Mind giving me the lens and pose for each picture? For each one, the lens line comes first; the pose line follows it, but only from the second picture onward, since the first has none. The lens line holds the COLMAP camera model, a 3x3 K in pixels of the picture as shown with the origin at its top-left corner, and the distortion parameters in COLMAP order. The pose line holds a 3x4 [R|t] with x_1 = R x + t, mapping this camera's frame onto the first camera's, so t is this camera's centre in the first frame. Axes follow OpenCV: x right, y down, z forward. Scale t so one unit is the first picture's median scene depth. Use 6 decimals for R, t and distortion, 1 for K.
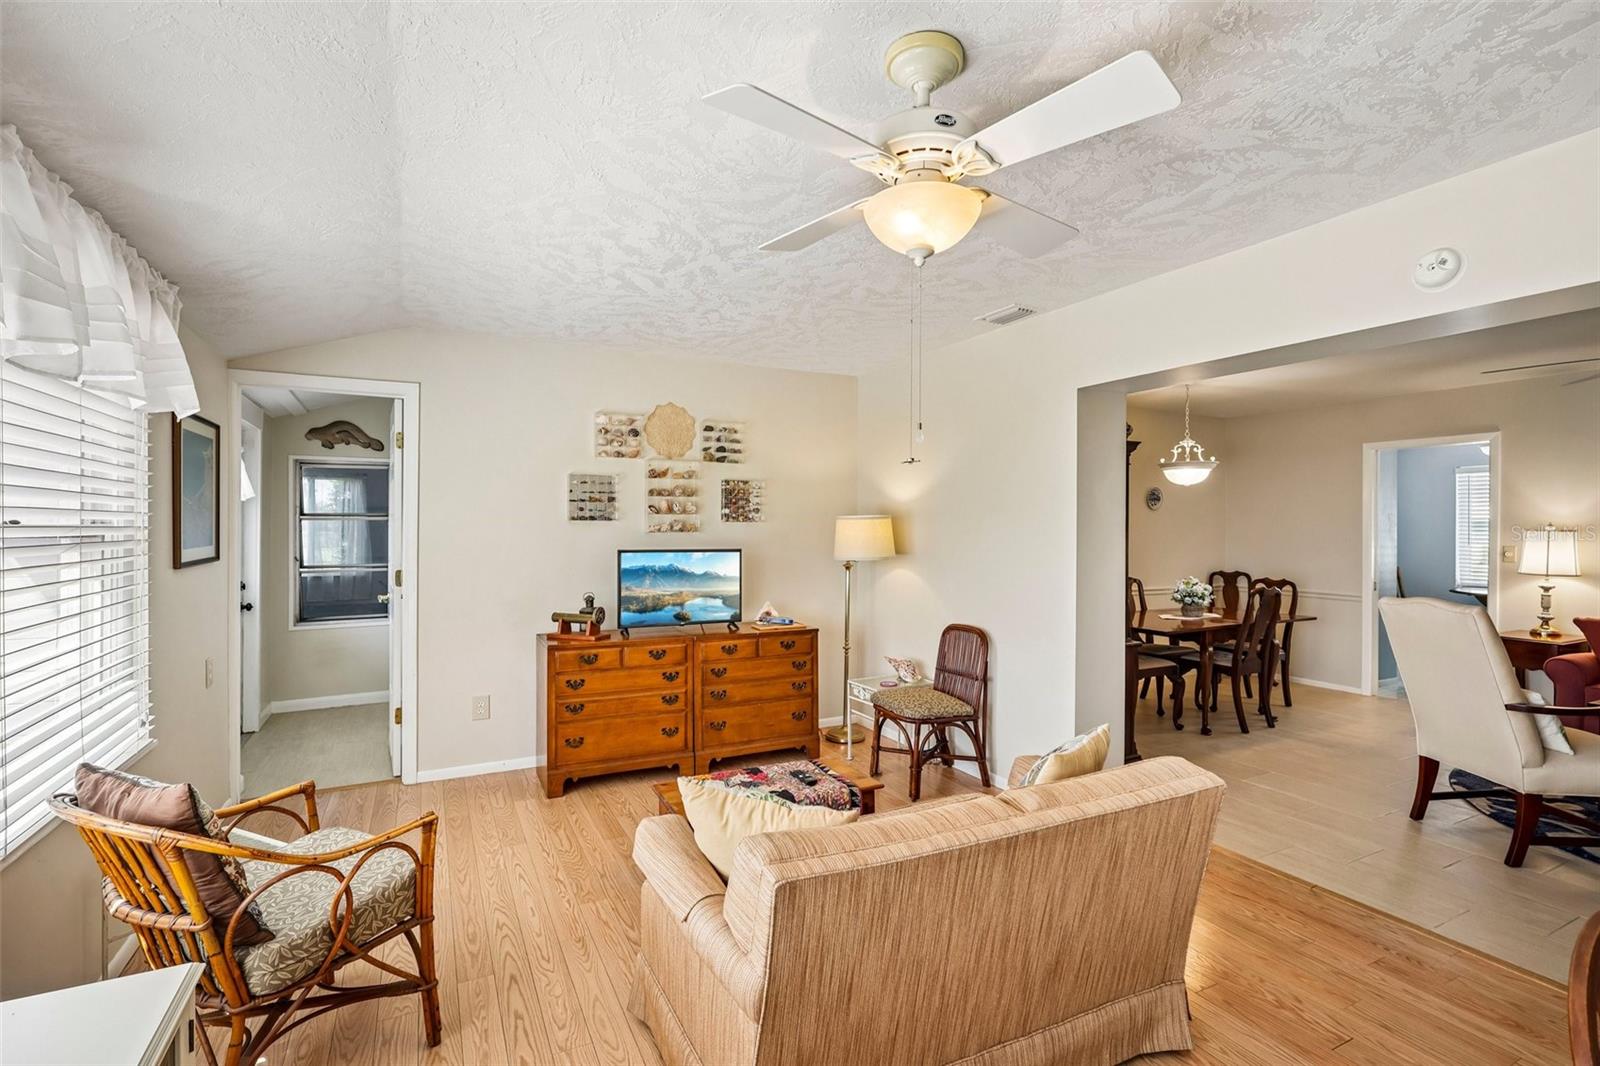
lens RADIAL K [[740.6, 0, 800.1], [0, 740.6, 532.2], [0, 0, 1]] dist [-0.003670, -0.000121]
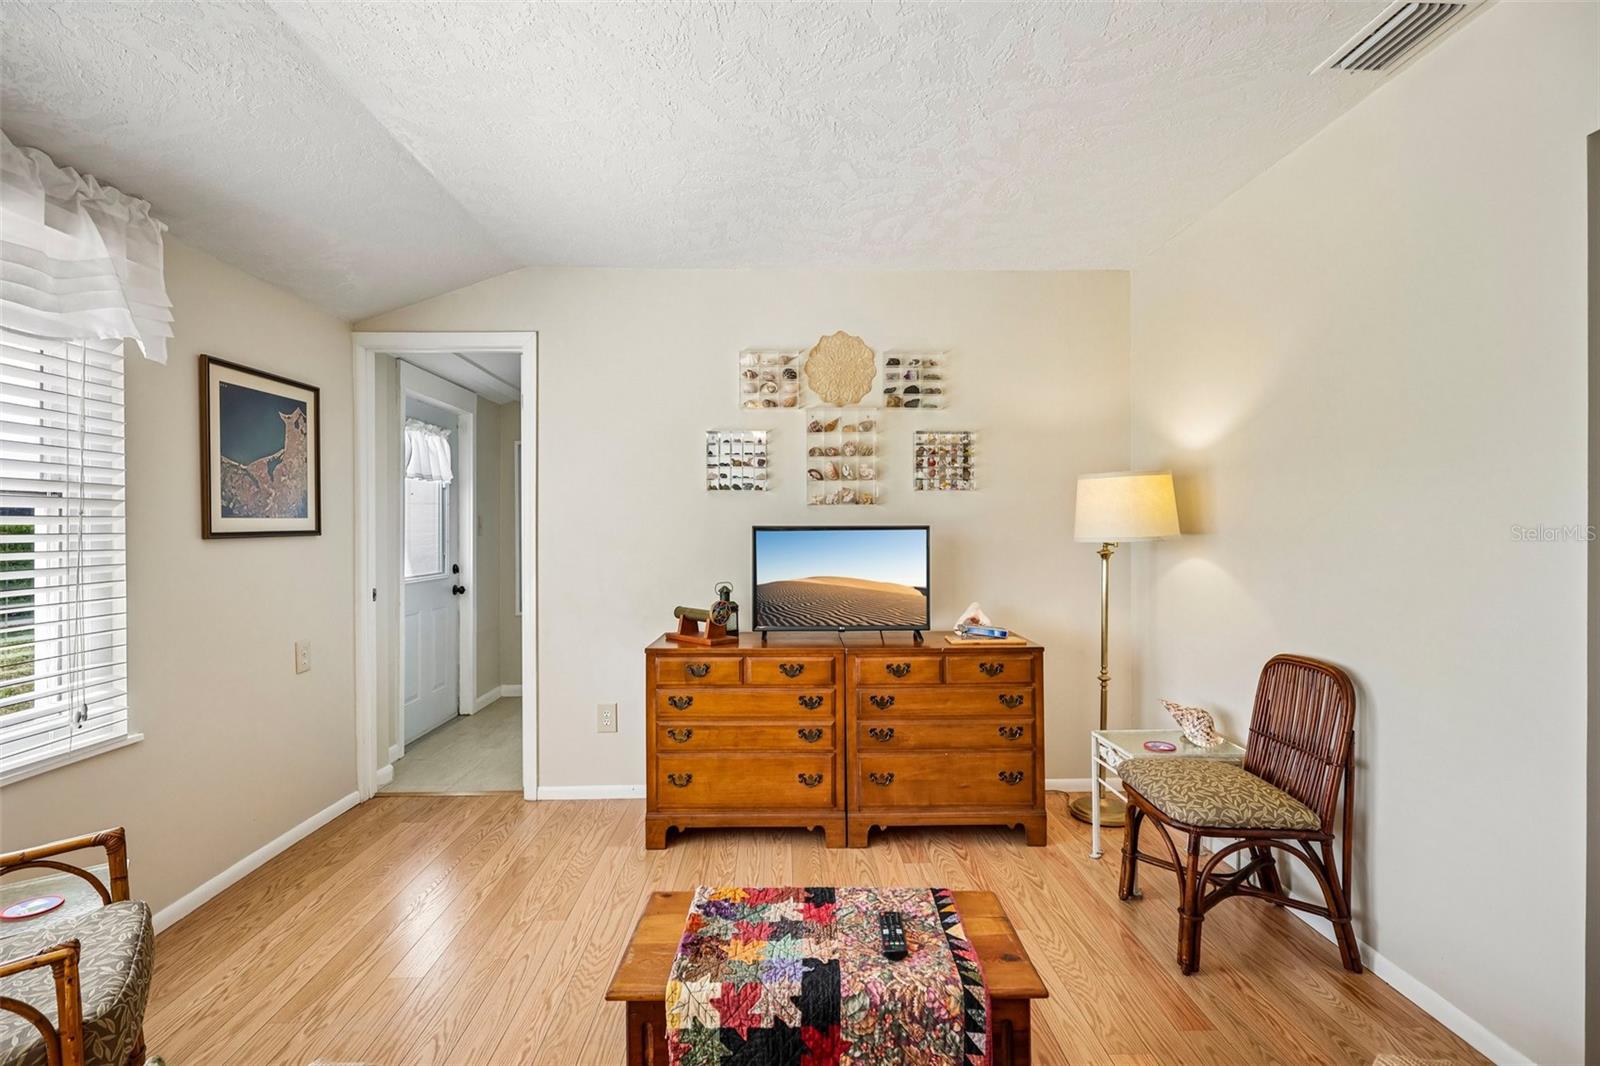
lens RADIAL K [[740.6, 0, 797.5], [0, 740.6, 532.7], [0, 0, 1]] dist [-0.003670, -0.000121]
pose [[0.902238, -0.004947, -0.431210, 0.120964], [0.004761, 0.999988, -0.001512, 0.032383], [0.431212, -0.000688, 0.902251, 0.349184]]
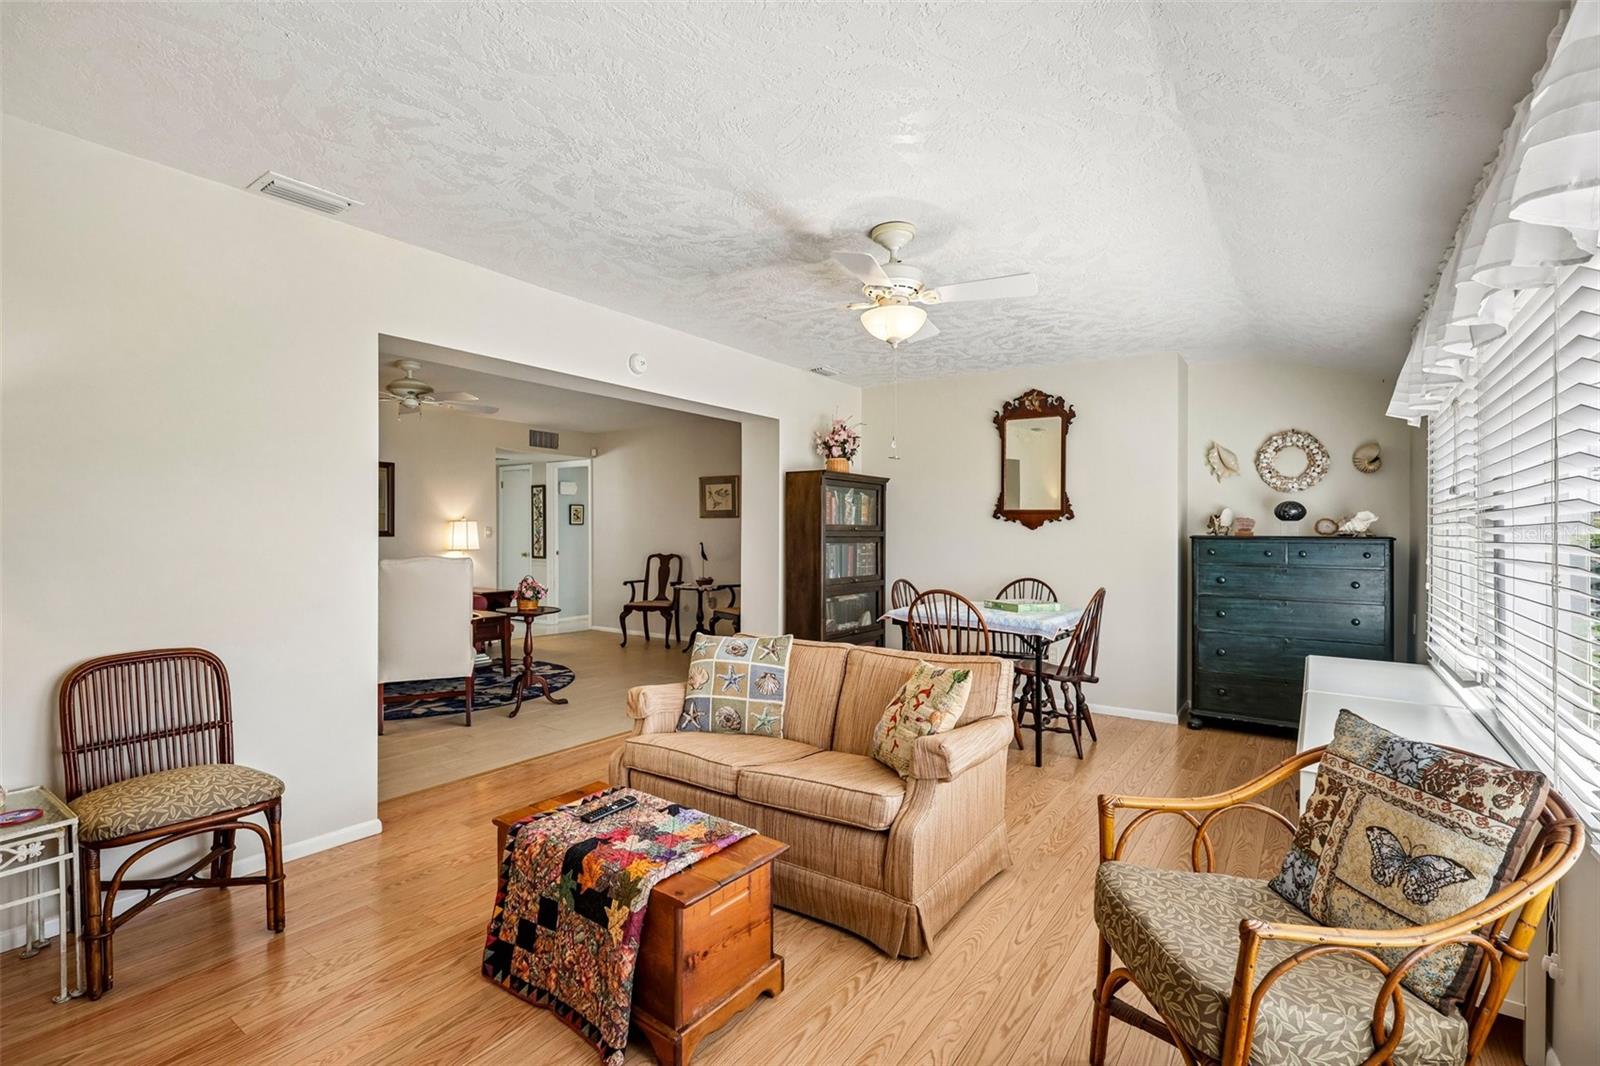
lens RADIAL K [[740.6, 0, 792.2], [0, 740.6, 528.2], [0, 0, 1]] dist [-0.003670, -0.000121]
pose [[-0.465749, -0.001032, 0.884916, -0.530007], [0.003587, 0.999989, 0.003054, 0.028622], [-0.884909, 0.004596, -0.465741, 0.834363]]
